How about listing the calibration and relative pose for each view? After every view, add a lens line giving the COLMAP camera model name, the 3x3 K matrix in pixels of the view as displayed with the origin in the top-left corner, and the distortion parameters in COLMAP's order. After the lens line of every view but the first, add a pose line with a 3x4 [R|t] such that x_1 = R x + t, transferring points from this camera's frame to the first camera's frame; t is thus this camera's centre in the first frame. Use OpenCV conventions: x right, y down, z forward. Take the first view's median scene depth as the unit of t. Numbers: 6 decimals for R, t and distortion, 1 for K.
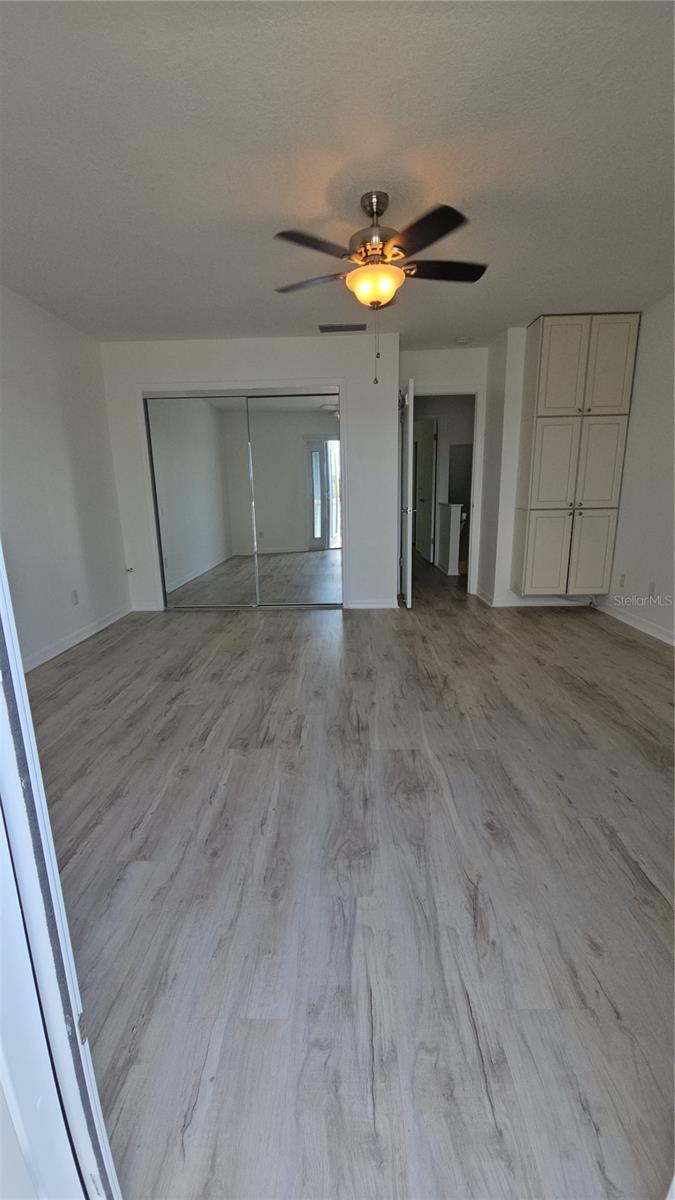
lens RADIAL K [[489.3, 0, 338.4], [0, 489.3, 605.3], [0, 0, 1]] dist [-0.014461, 0.000000]
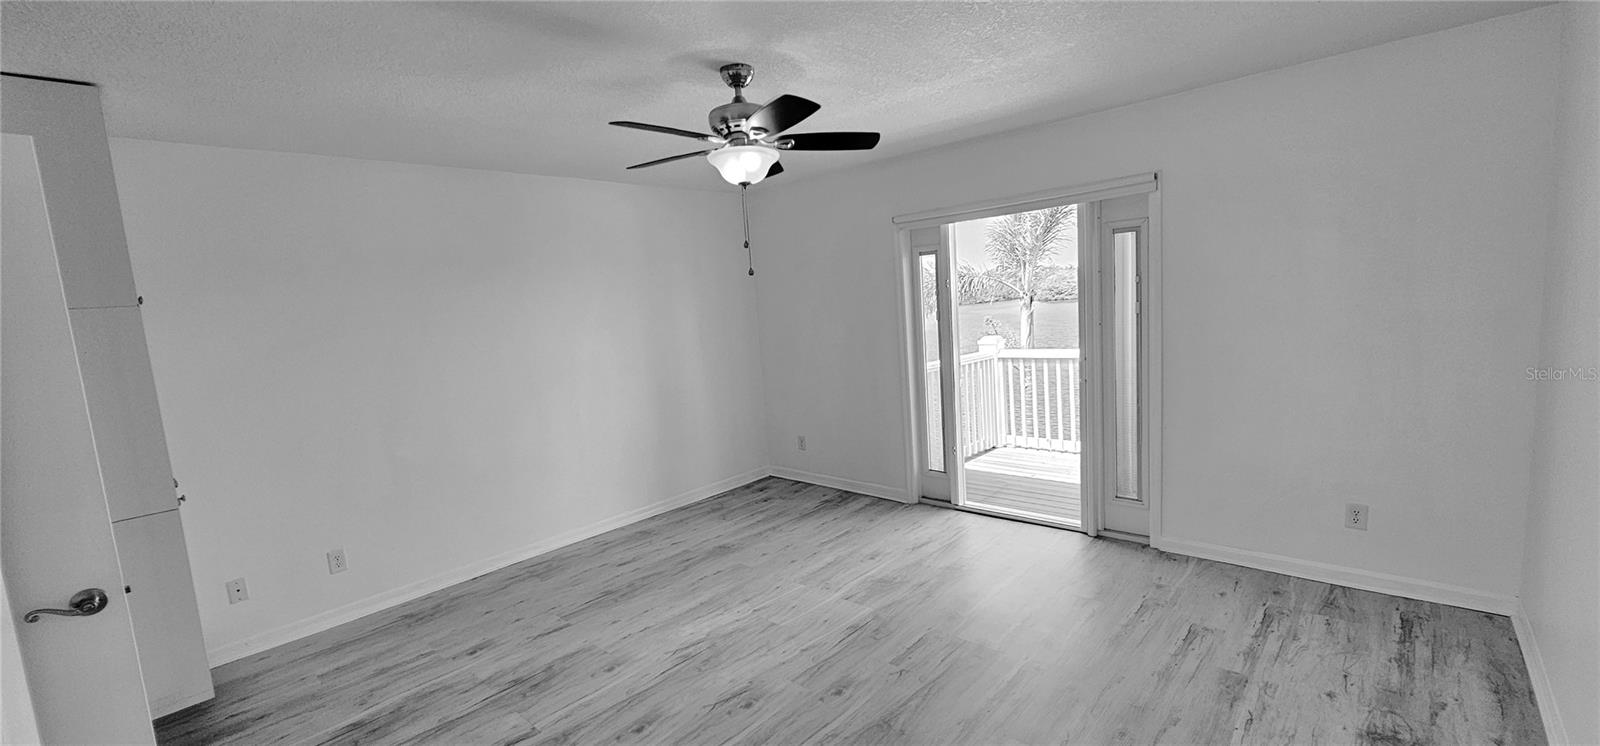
lens RADIAL K [[649.2, 0, 797.3], [0, 649.2, 374.9], [0, 0, 1]] dist [0.001081, 0.000033]
pose [[-0.744910, -0.003967, 0.667153, -0.672314], [0.236784, 0.933312, 0.269931, -0.547253], [-0.623733, 0.359045, -0.694294, 1.679806]]
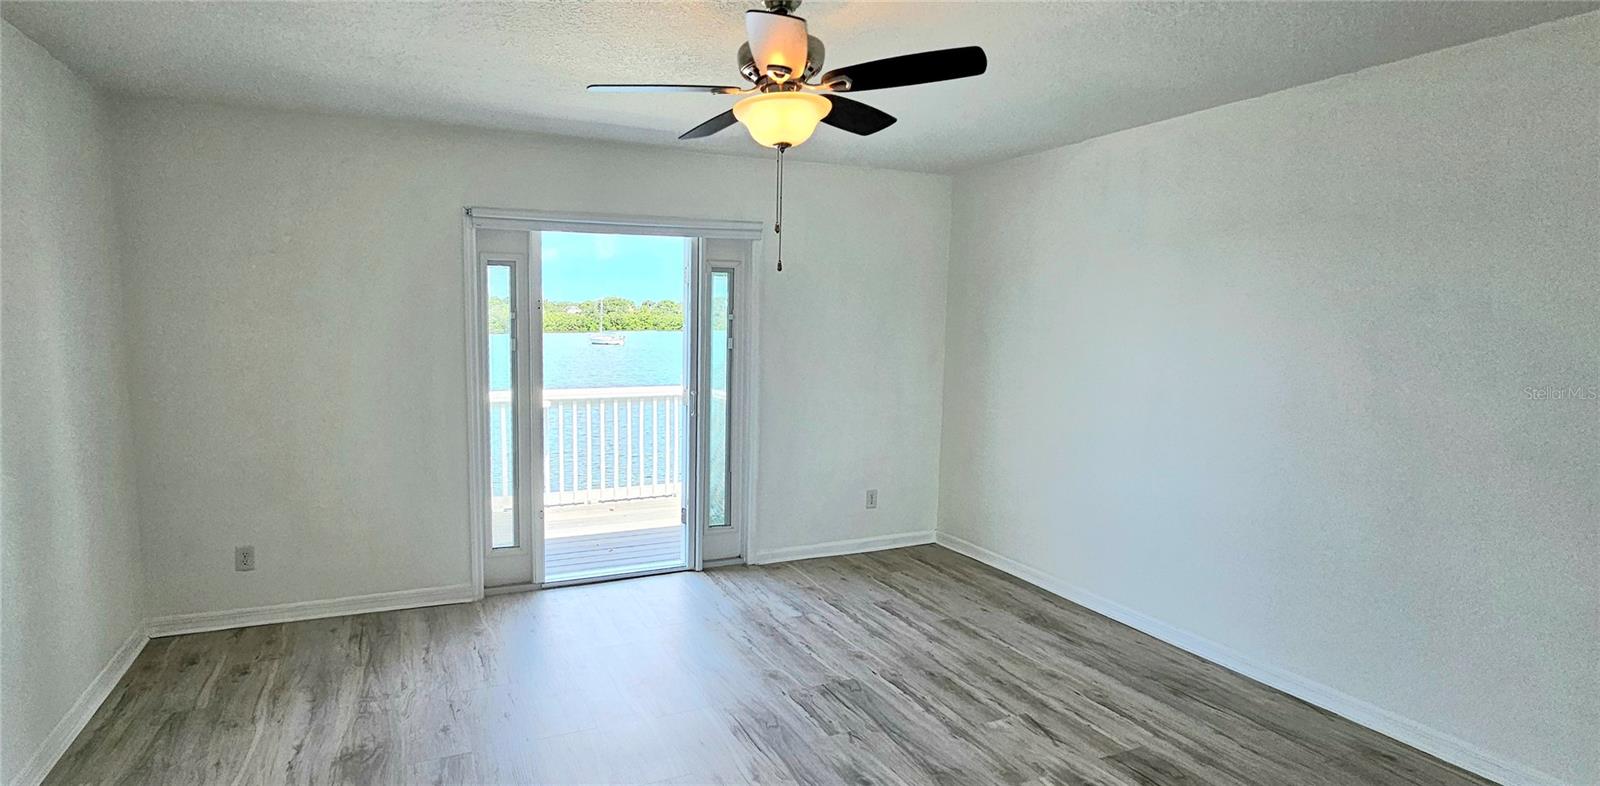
lens RADIAL K [[753.8, 0, 696.5], [0, 753.8, 384.5], [0, 0, 1]] dist [0.001236, 0.000160]
pose [[-0.924363, 0.047660, -0.378525, 0.493857], [-0.076273, 0.949051, 0.305754, -0.568760], [0.373812, 0.311499, -0.873632, 1.724541]]
